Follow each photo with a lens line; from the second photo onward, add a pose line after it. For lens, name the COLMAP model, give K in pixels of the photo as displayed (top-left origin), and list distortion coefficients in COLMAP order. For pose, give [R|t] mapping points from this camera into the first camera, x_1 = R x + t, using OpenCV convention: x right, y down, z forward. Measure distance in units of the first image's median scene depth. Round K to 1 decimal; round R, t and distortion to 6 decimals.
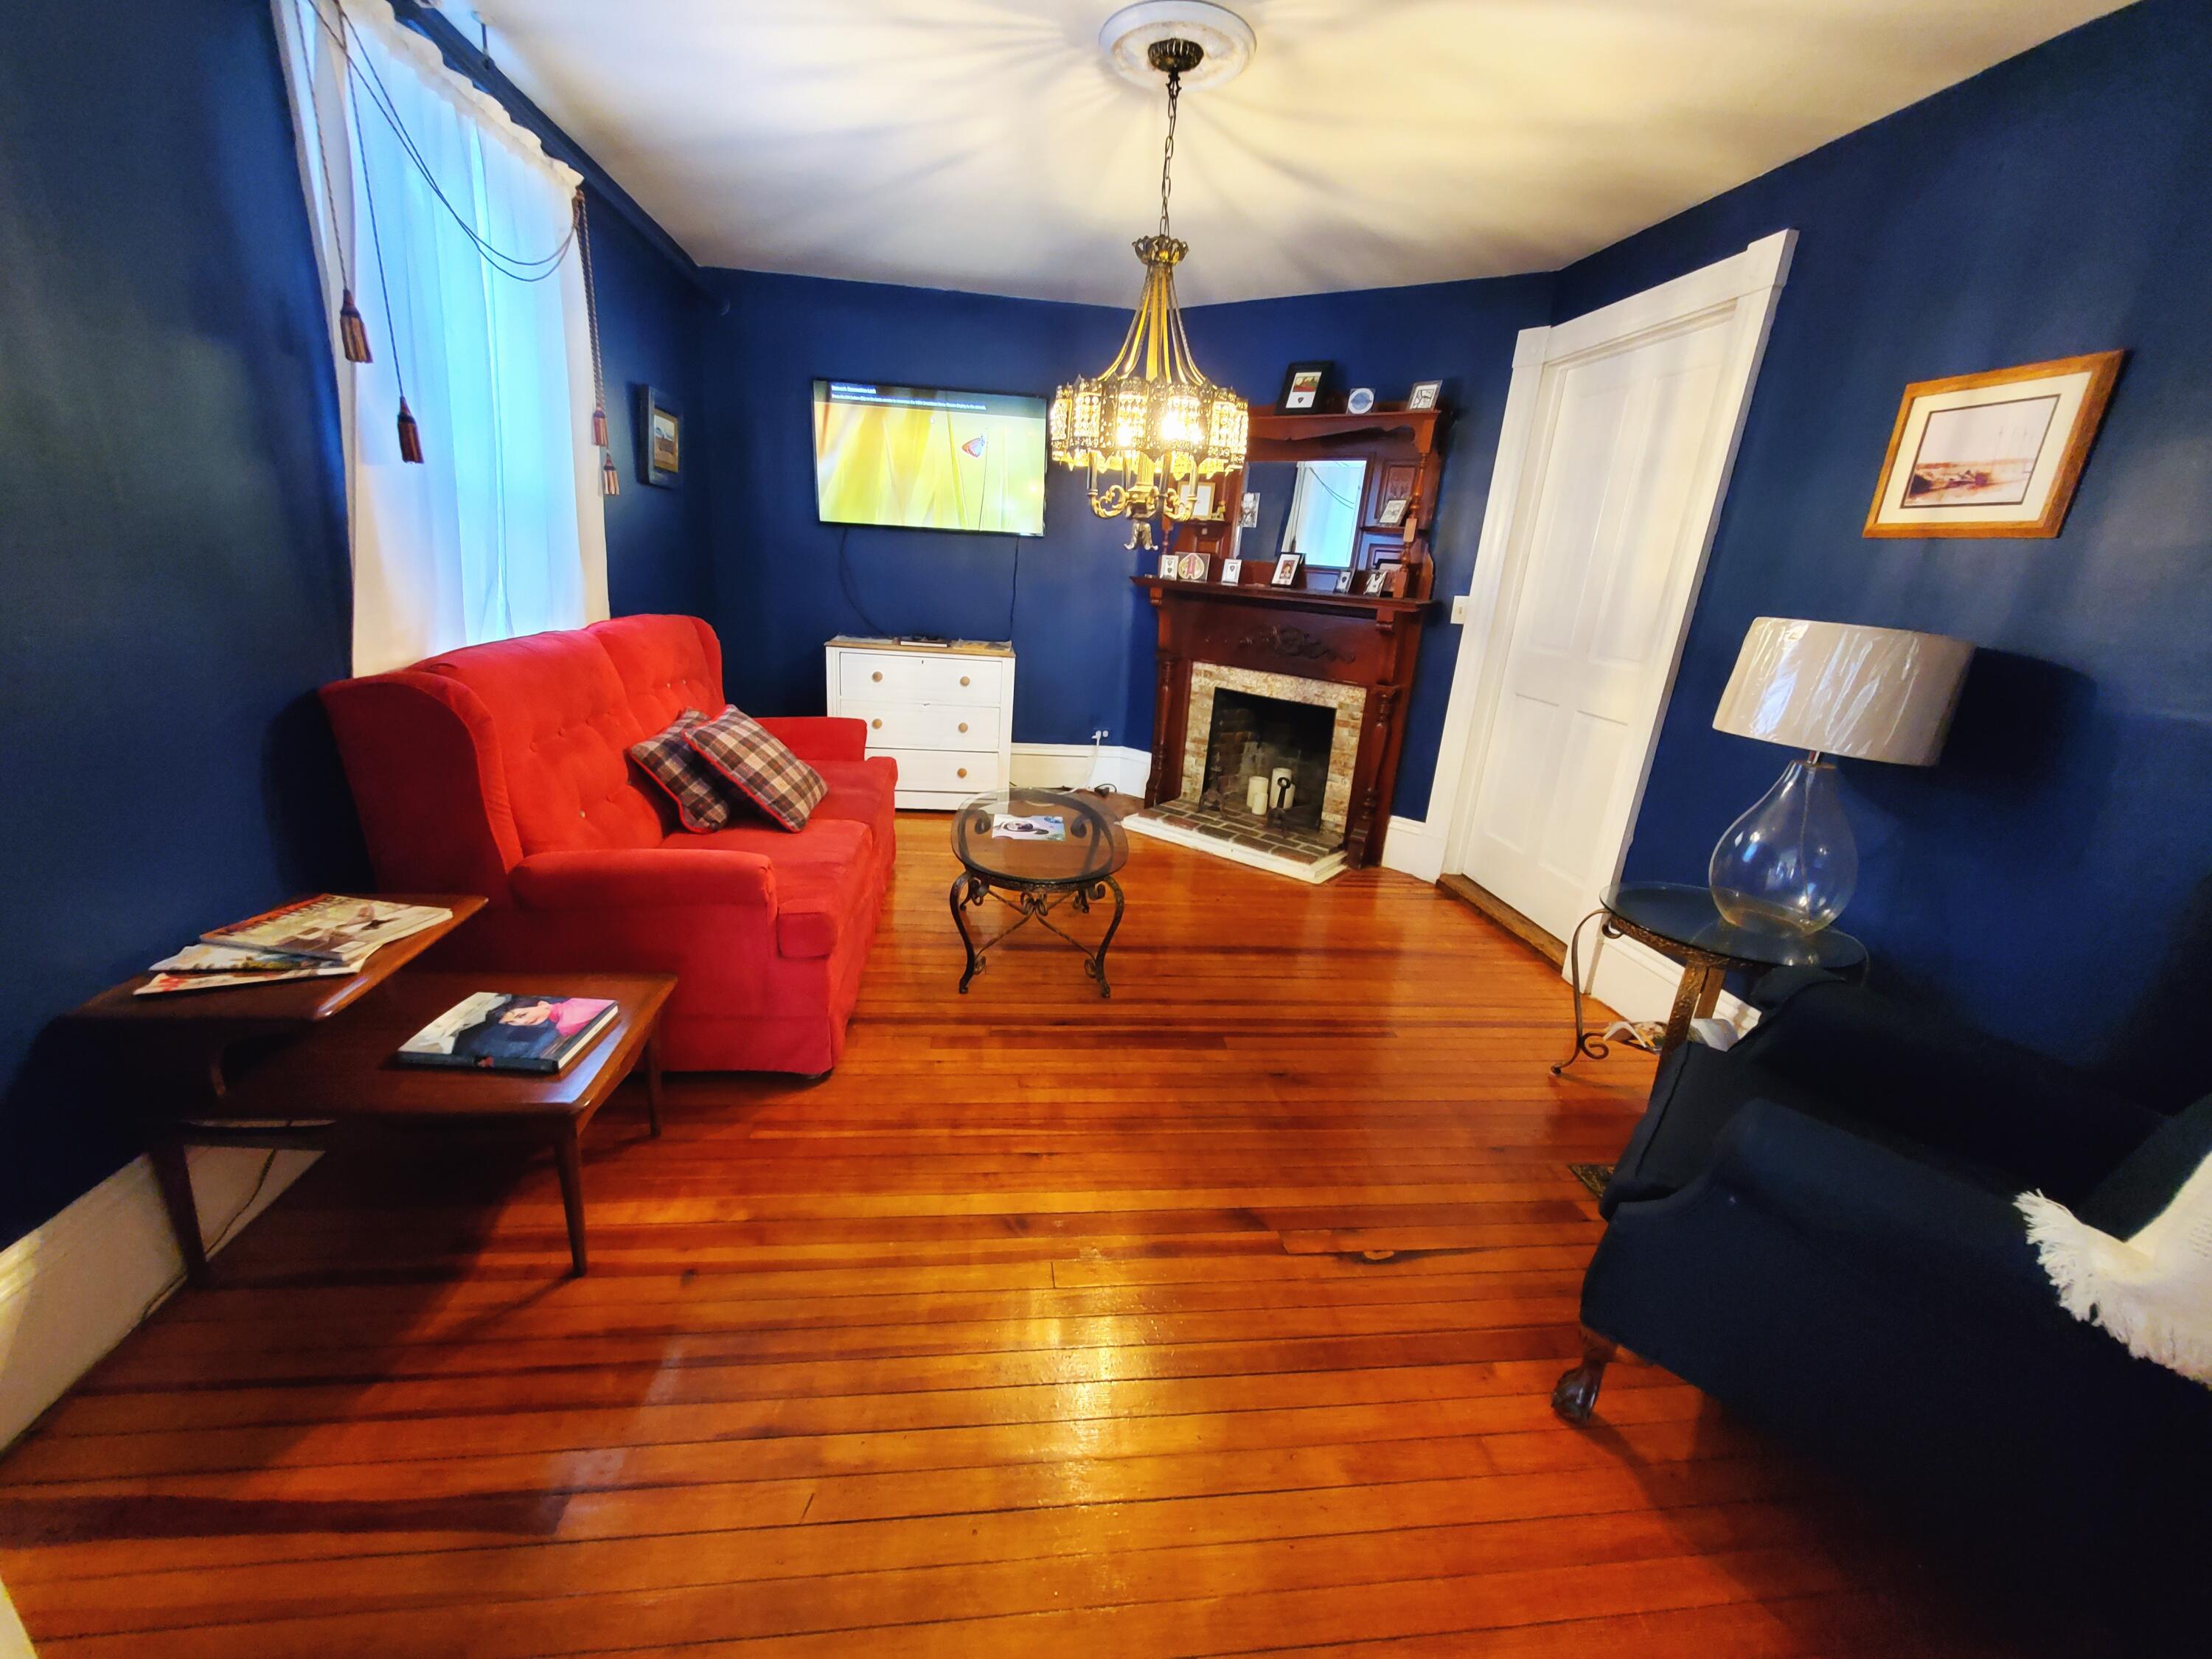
lens RADIAL K [[872.3, 0, 1098.2], [0, 872.3, 835.3], [0, 0, 1]] dist [-0.000571, -0.000299]
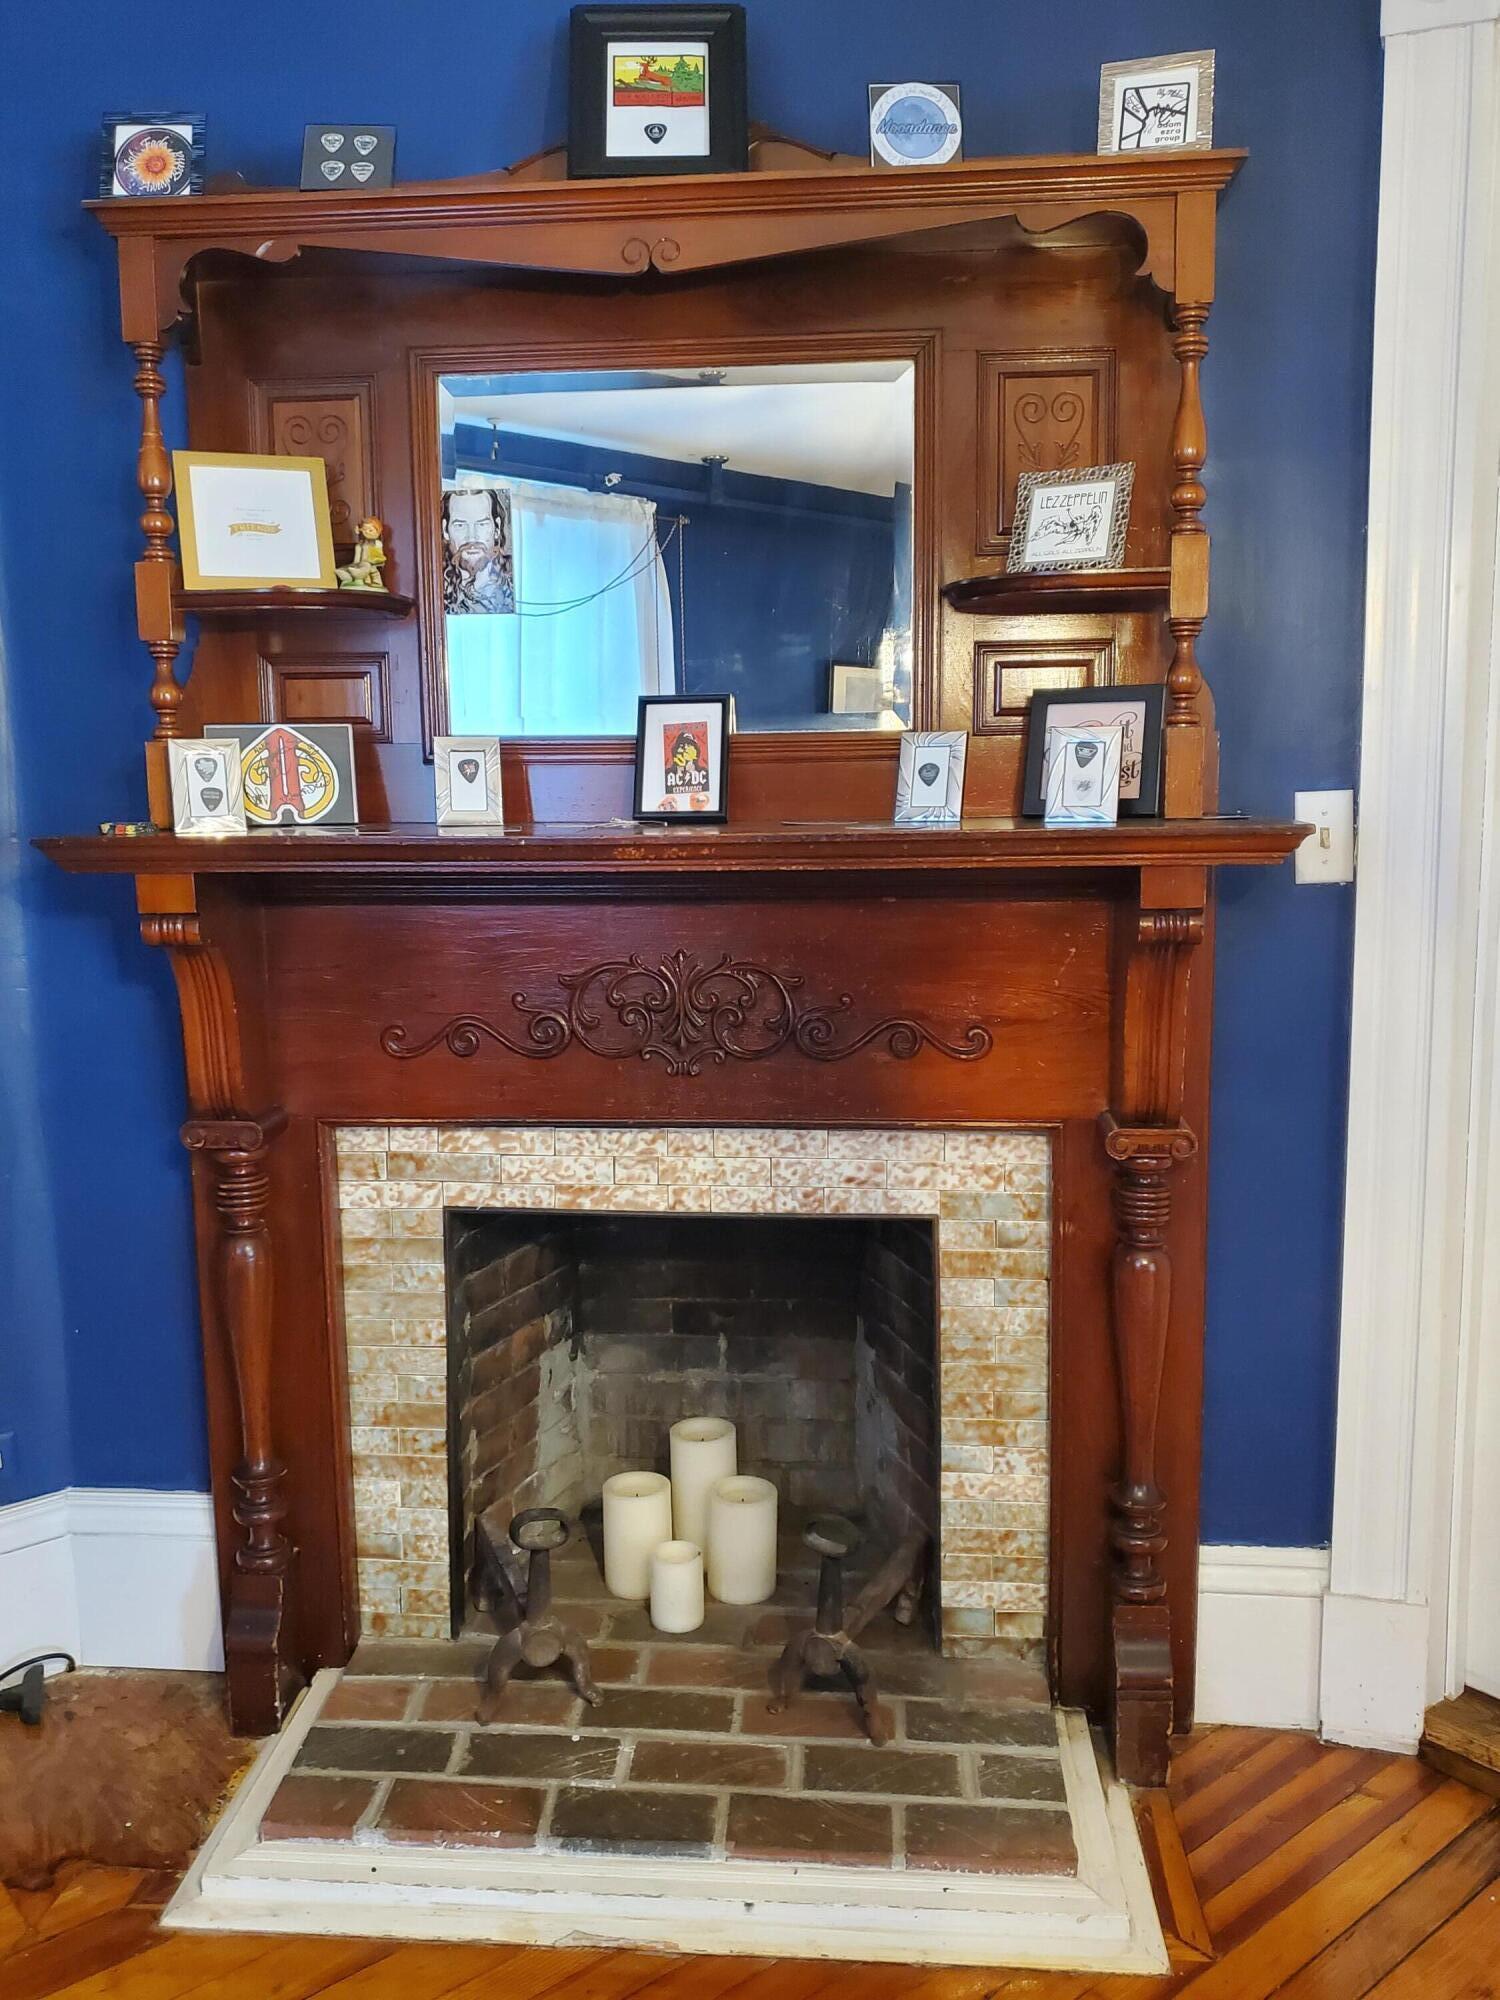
lens RADIAL K [[1623.3, 0, 751.6], [0, 1623.3, 988.1], [0, 0, 1]] dist [0.047304, -0.001739]
pose [[0.833876, -0.150339, 0.531082, -0.042662], [0.235703, 0.967038, -0.096340, -0.177602], [-0.499093, 0.205513, 0.841826, 0.566027]]
